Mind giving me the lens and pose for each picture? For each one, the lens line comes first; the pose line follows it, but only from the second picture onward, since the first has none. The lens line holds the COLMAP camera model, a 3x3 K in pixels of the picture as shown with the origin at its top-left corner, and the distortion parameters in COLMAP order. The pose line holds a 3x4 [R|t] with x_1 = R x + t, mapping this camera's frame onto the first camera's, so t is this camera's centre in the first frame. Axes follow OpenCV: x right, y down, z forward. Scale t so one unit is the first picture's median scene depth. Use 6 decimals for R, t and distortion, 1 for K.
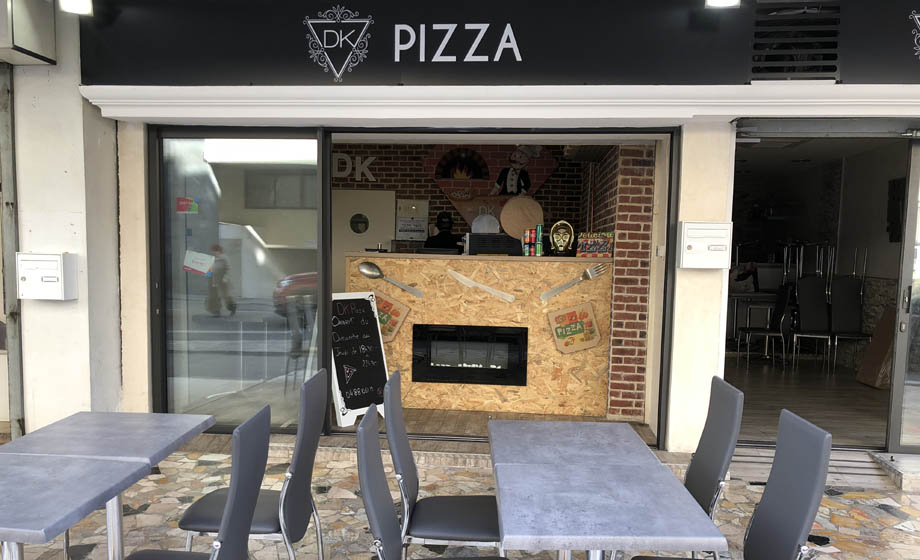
lens RADIAL K [[833.6, 0, 459.3], [0, 833.6, 282.4], [0, 0, 1]] dist [-0.000699, -0.023010]
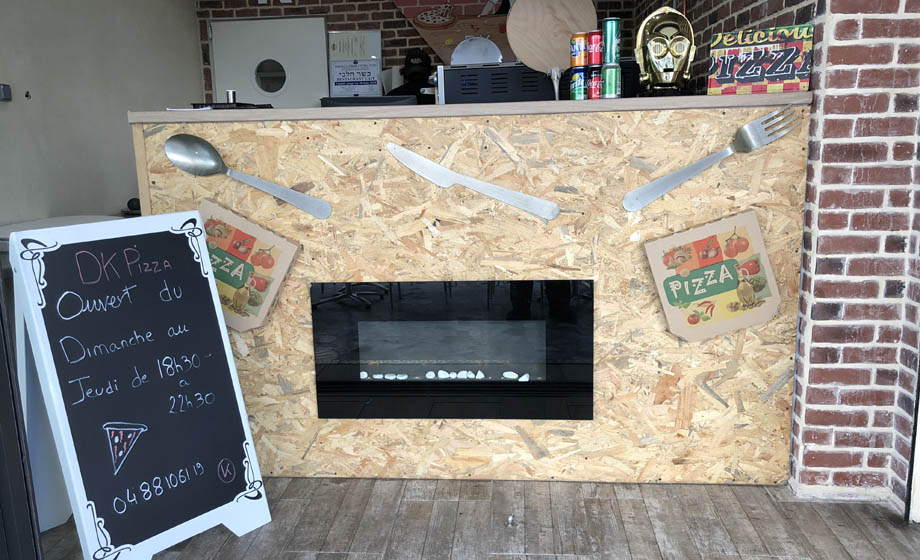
lens RADIAL K [[833.6, 0, 463.6], [0, 833.6, 279.5], [0, 0, 1]] dist [-0.000699, -0.023010]
pose [[0.998738, -0.049941, 0.005359, 0.017719], [0.048640, 0.988259, 0.144836, -0.007297], [-0.012529, -0.144392, 0.989441, 0.600979]]
